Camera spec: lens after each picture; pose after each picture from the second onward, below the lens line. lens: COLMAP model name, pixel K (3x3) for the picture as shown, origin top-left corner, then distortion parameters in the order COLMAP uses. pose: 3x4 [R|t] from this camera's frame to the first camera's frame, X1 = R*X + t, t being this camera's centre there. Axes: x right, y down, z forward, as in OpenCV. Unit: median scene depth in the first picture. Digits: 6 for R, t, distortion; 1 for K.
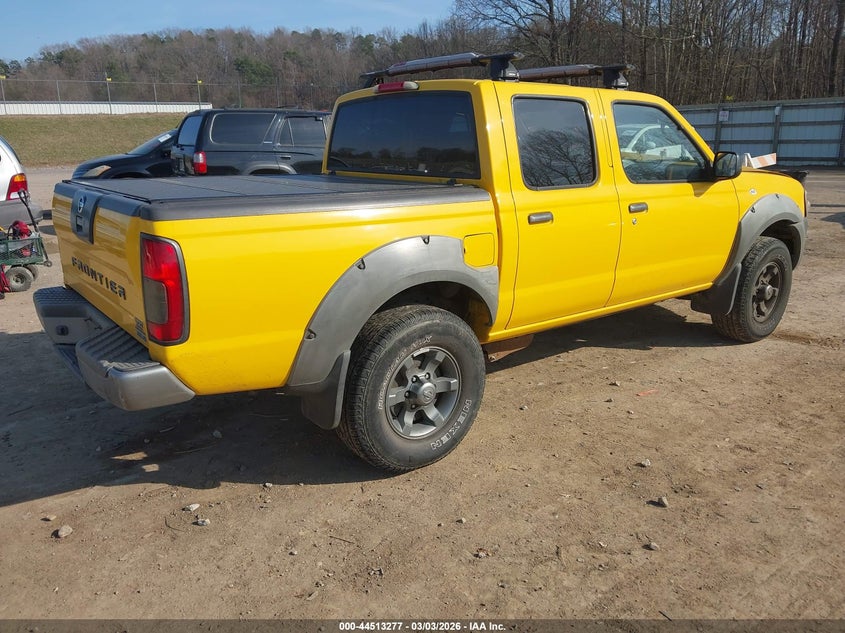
lens RADIAL K [[659.6, 0, 422.5], [0, 659.6, 316.5], [0, 0, 1]] dist [-0.003099, 0.001295]
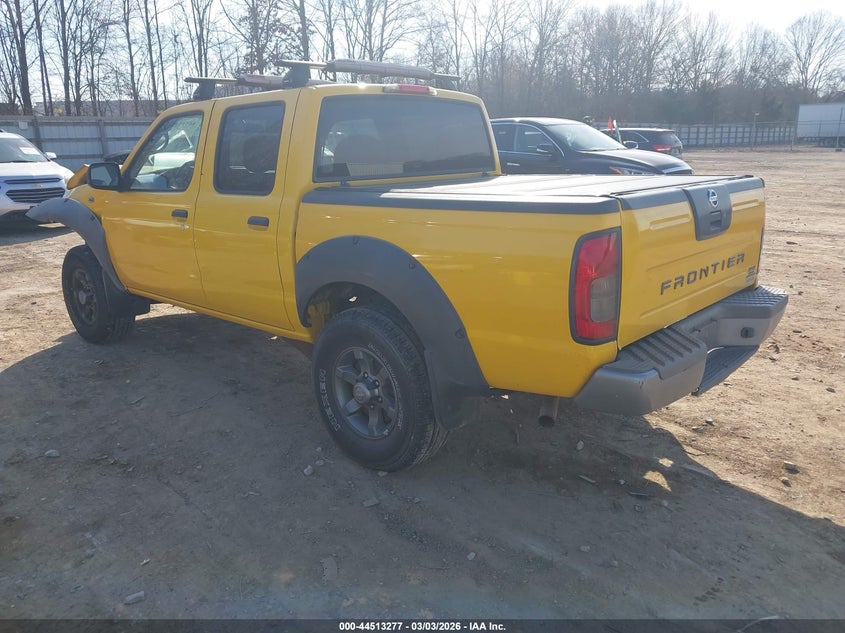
lens RADIAL K [[659.6, 0, 422.5], [0, 659.6, 316.5], [0, 0, 1]] dist [-0.003099, 0.001295]
pose [[-0.158182, -0.228138, 0.960693, -1.232670], [0.274472, 0.924439, 0.264721, -0.327019], [-0.948495, 0.305557, -0.083612, 1.342702]]
